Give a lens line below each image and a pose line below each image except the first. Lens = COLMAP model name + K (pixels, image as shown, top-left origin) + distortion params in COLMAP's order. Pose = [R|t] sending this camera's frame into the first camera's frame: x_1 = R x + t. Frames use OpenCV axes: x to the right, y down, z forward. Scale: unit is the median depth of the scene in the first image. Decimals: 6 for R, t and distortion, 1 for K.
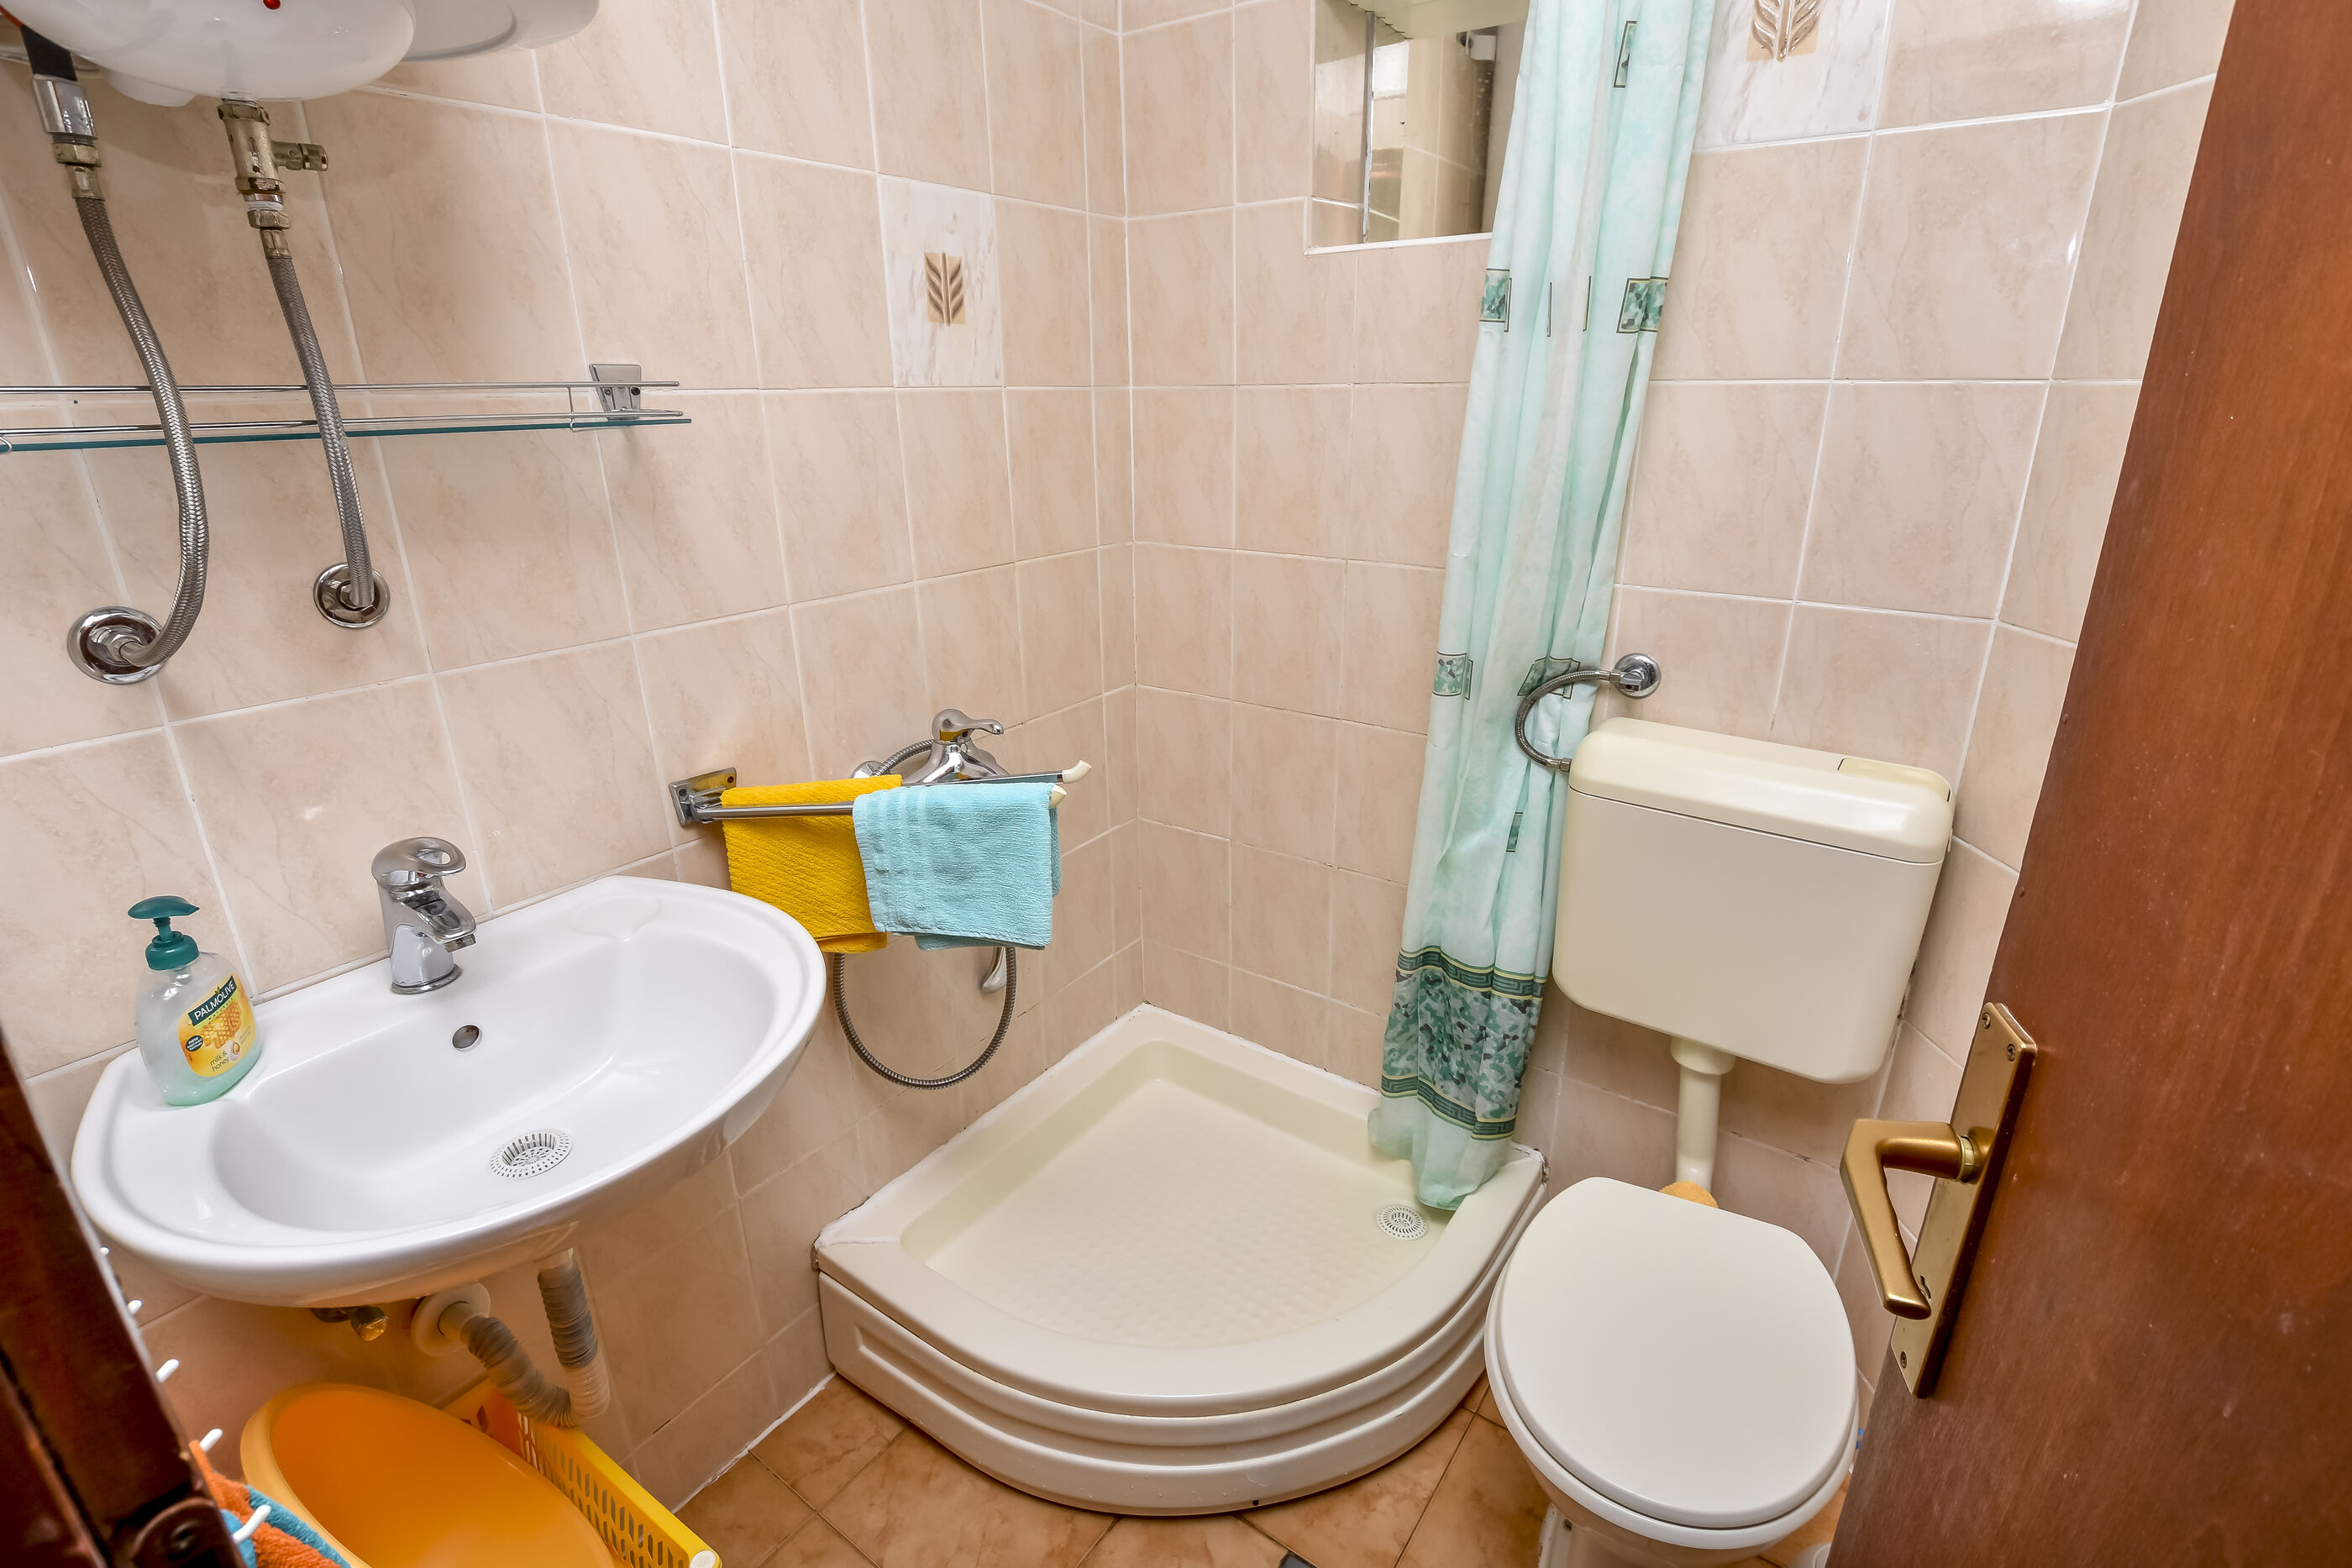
lens RADIAL K [[1115.2, 0, 1193.2], [0, 1115.2, 778.8], [0, 0, 1]] dist [-0.028949, -0.000399]
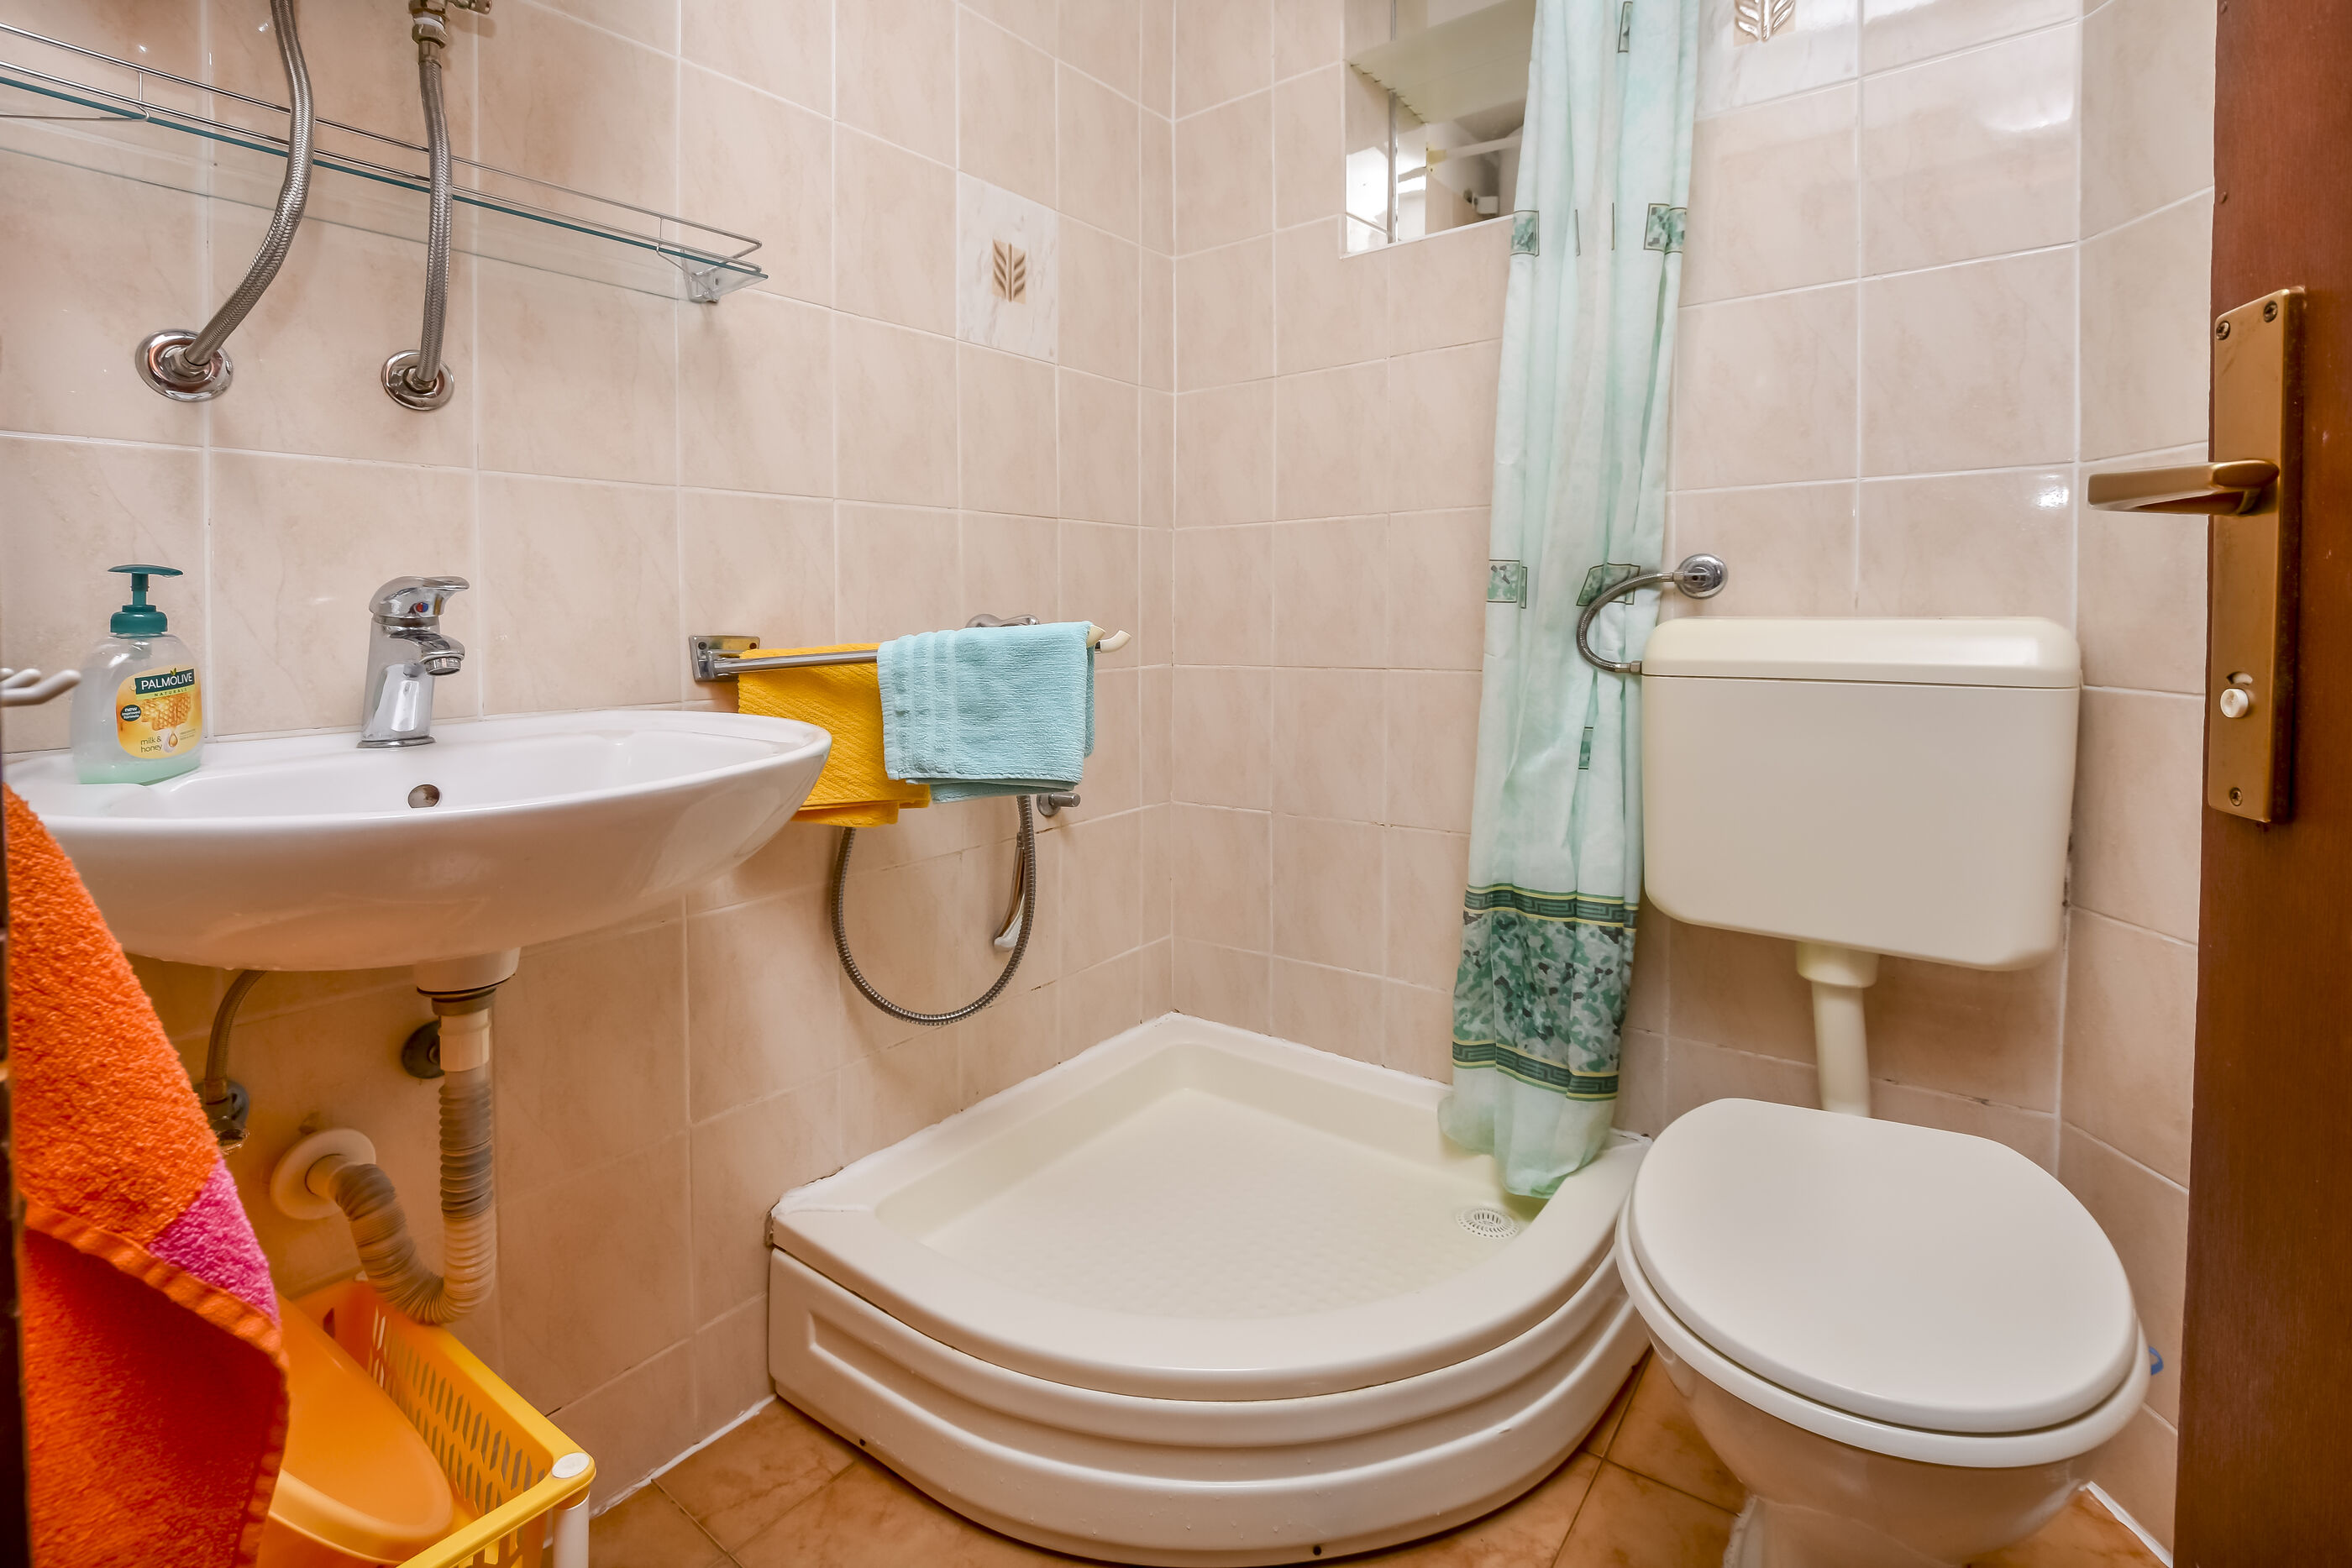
lens RADIAL K [[1102.4, 0, 1165.6], [0, 1102.4, 786.3], [0, 0, 1]] dist [-0.032284, -0.000199]
pose [[0.999113, 0.013881, -0.039757, -0.022173], [-0.025416, 0.951537, -0.306484, 0.385607], [0.033576, 0.307222, 0.951045, 0.146539]]
